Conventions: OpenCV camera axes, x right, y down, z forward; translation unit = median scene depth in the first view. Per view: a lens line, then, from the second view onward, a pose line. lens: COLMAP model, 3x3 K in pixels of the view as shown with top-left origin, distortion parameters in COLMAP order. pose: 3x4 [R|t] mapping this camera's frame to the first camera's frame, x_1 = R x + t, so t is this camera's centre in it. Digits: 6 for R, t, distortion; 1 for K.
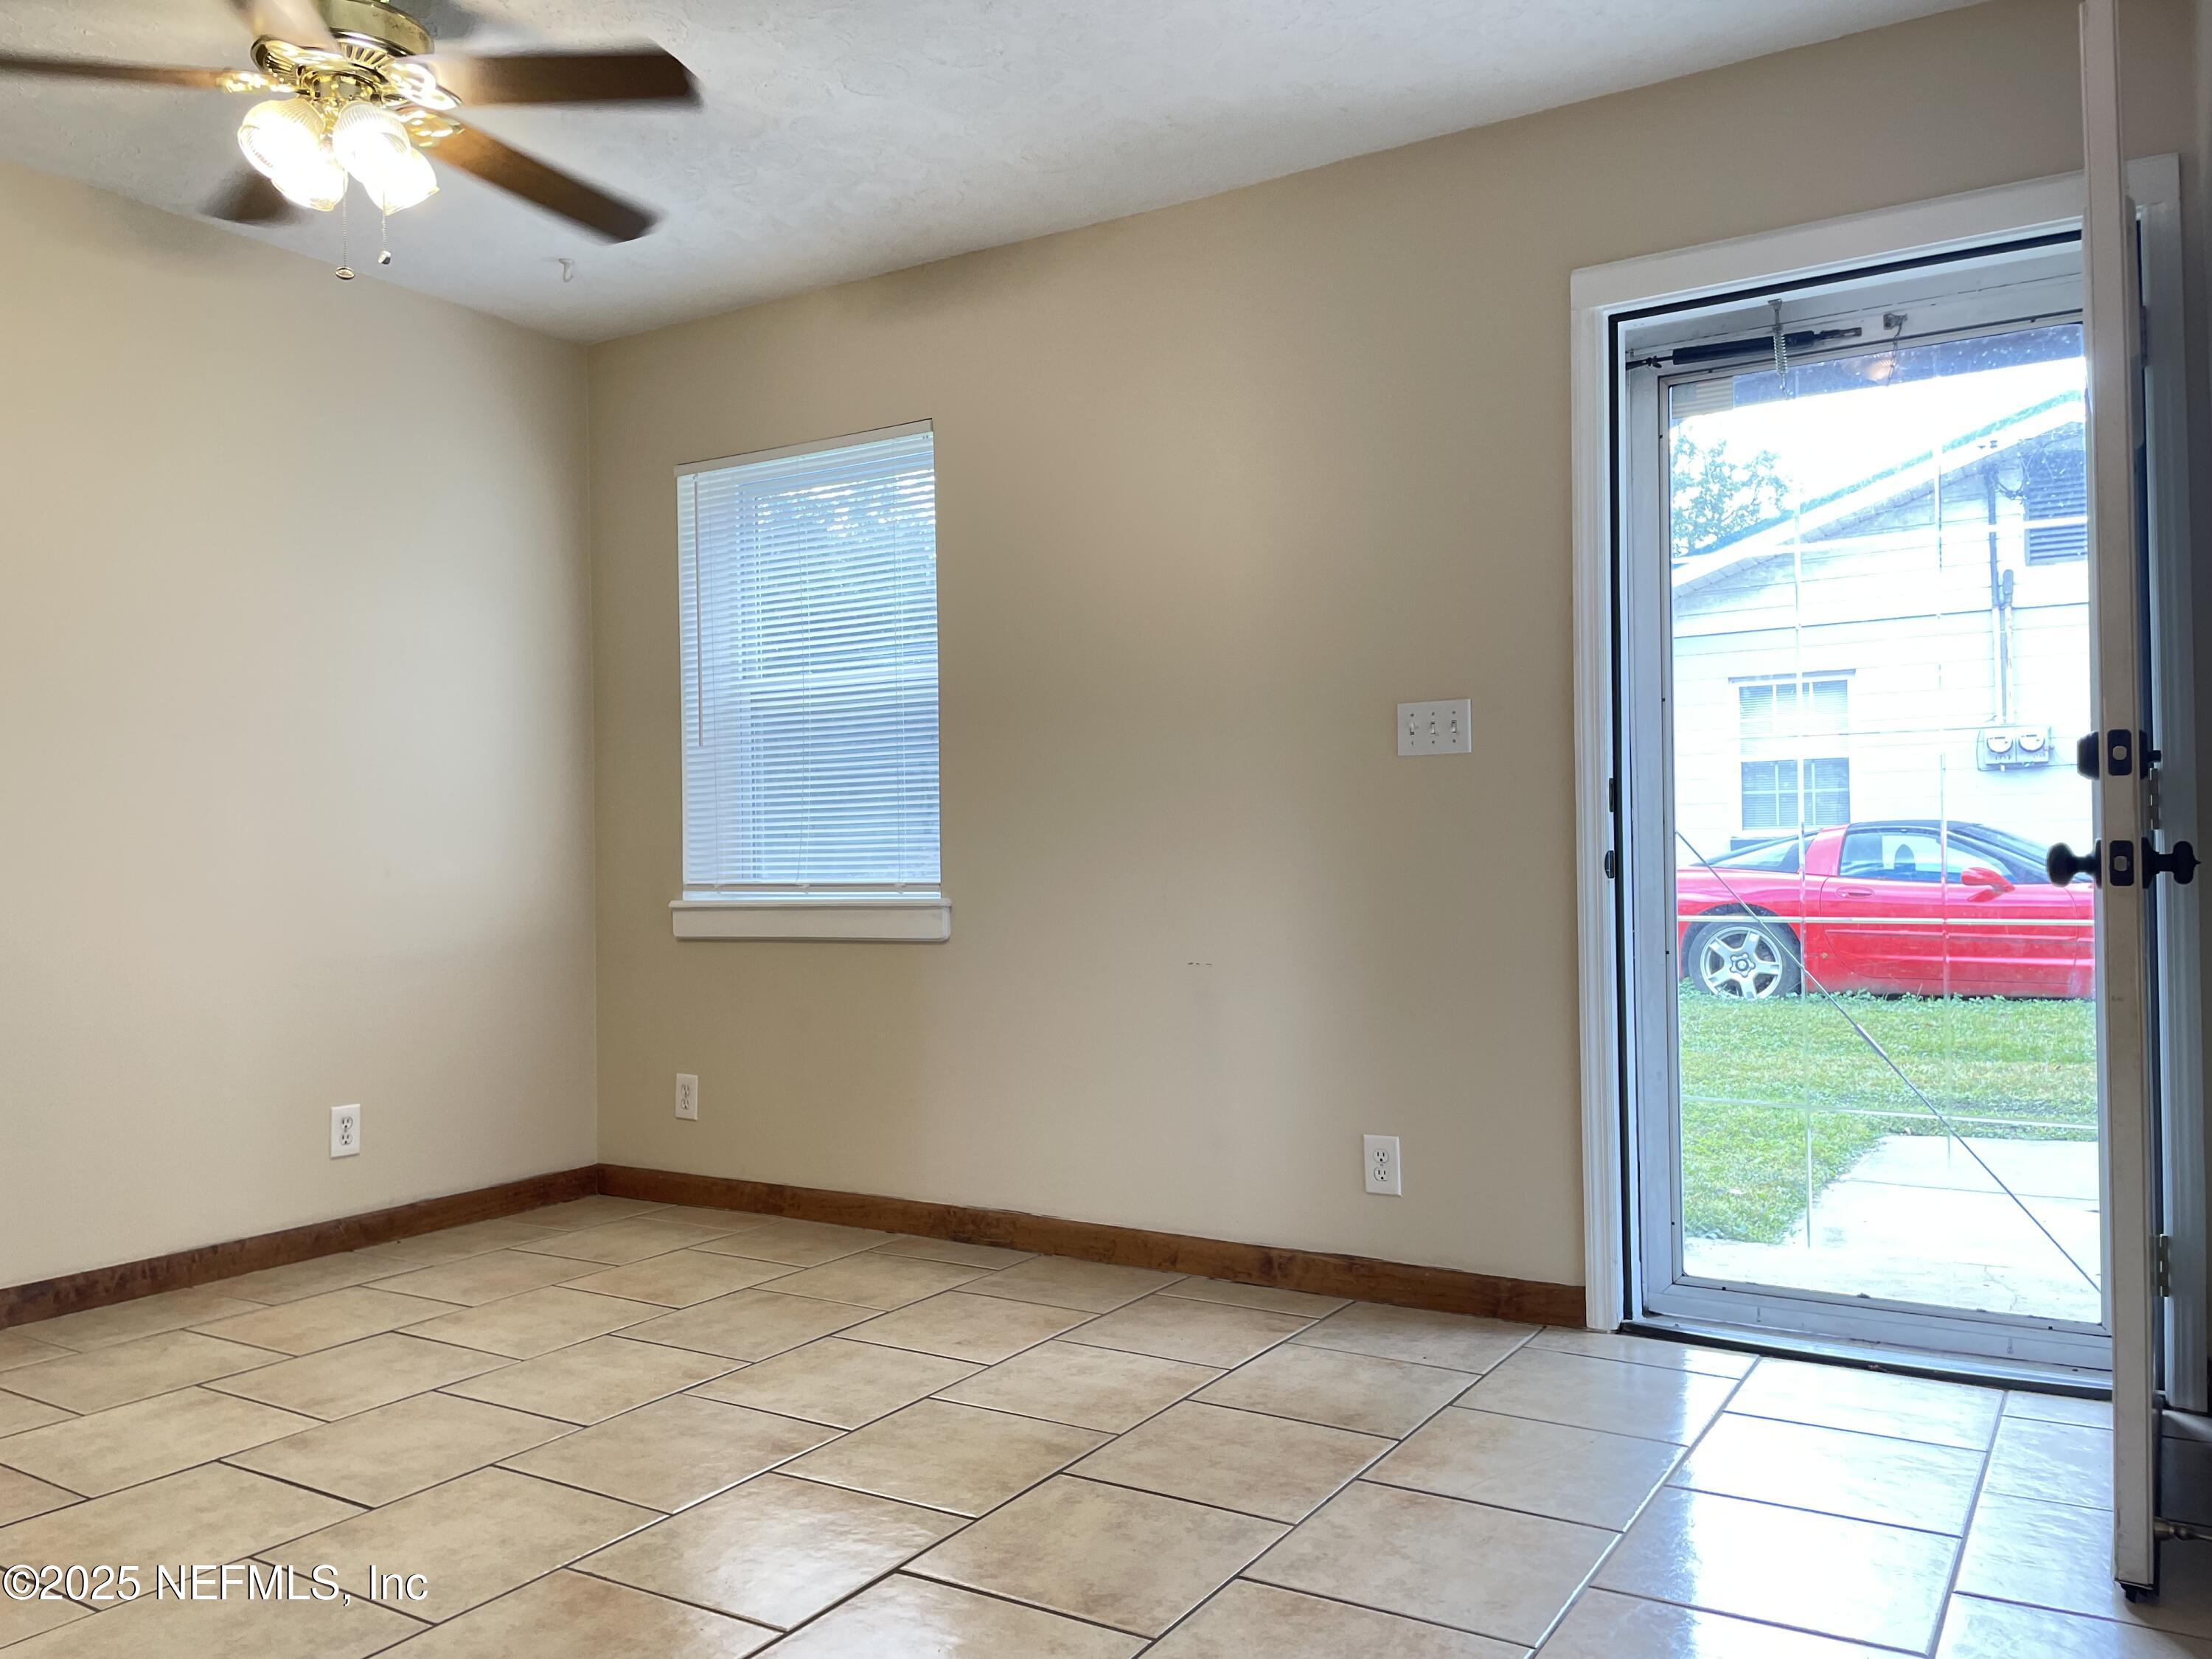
lens RADIAL K [[1680.0, 0, 1087.3], [0, 1680.0, 824.1], [0, 0, 1]] dist [0.022937, -0.024301]
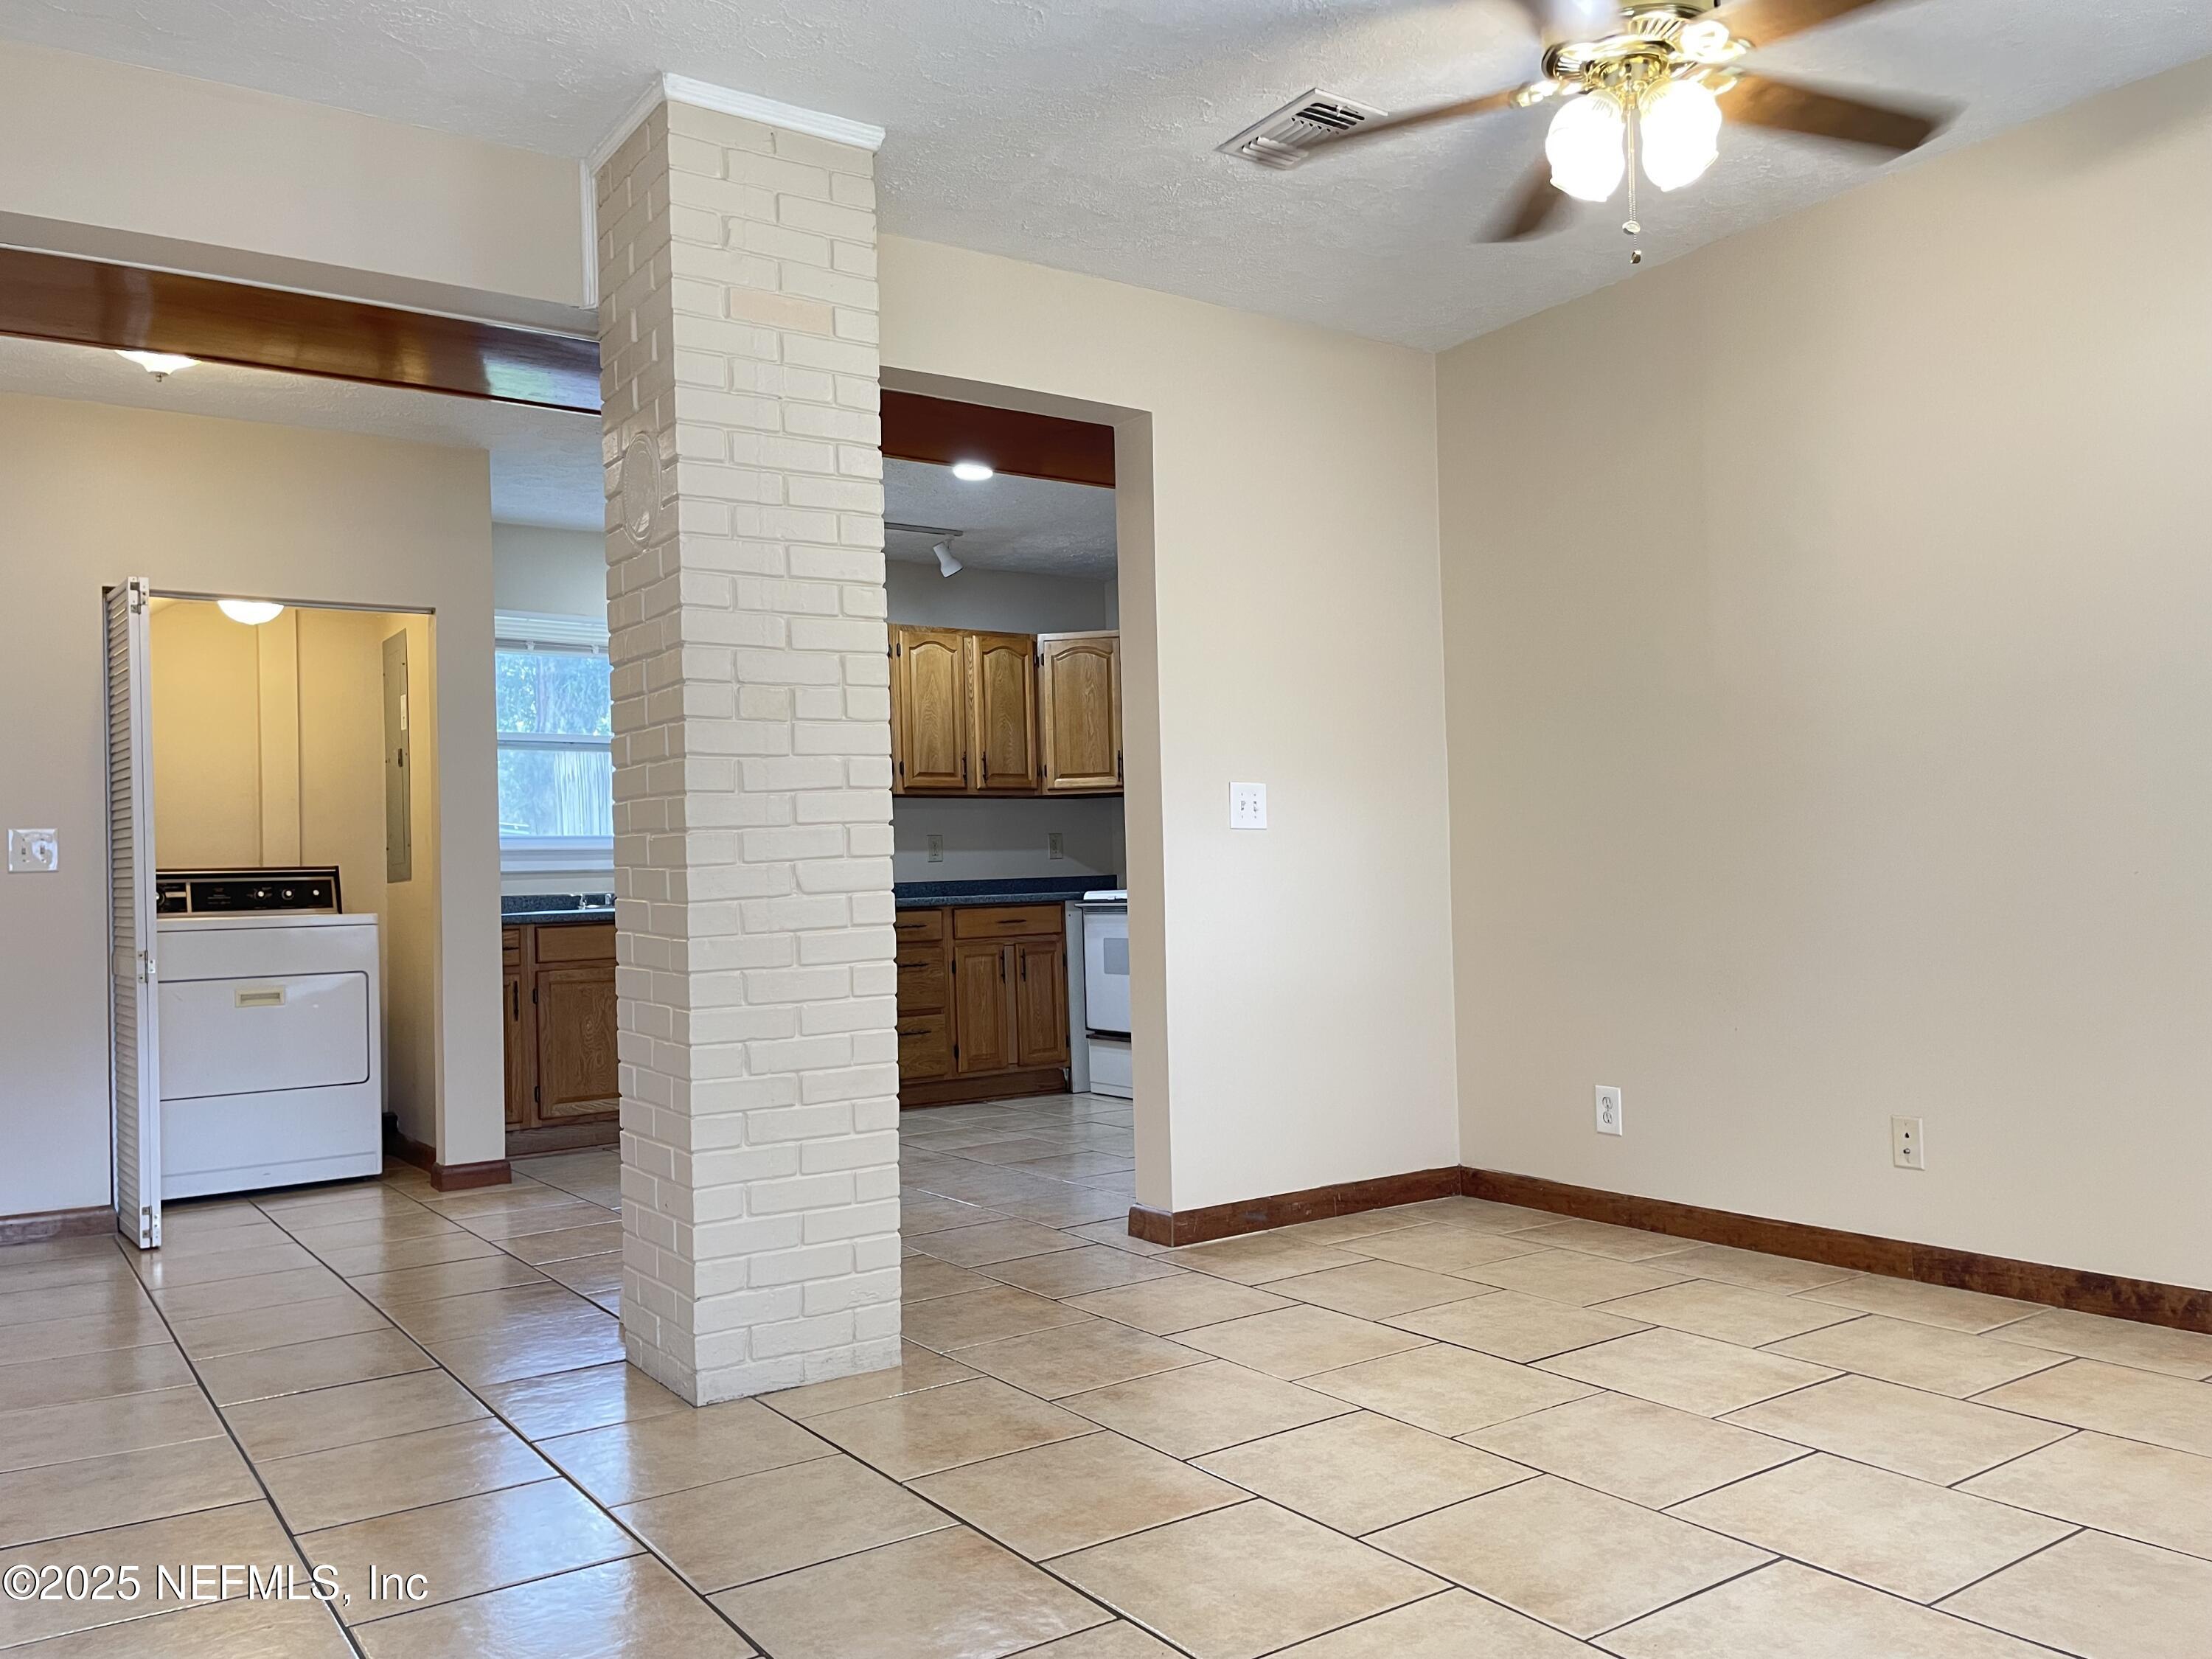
lens RADIAL K [[1680.0, 0, 1089.4], [0, 1680.0, 843.8], [0, 0, 1]] dist [0.022937, -0.024301]
pose [[-0.410650, -0.011594, -0.911720, 0.551611], [0.037157, 0.998876, -0.029439, 0.053235], [0.911036, -0.045966, -0.409757, 1.096886]]
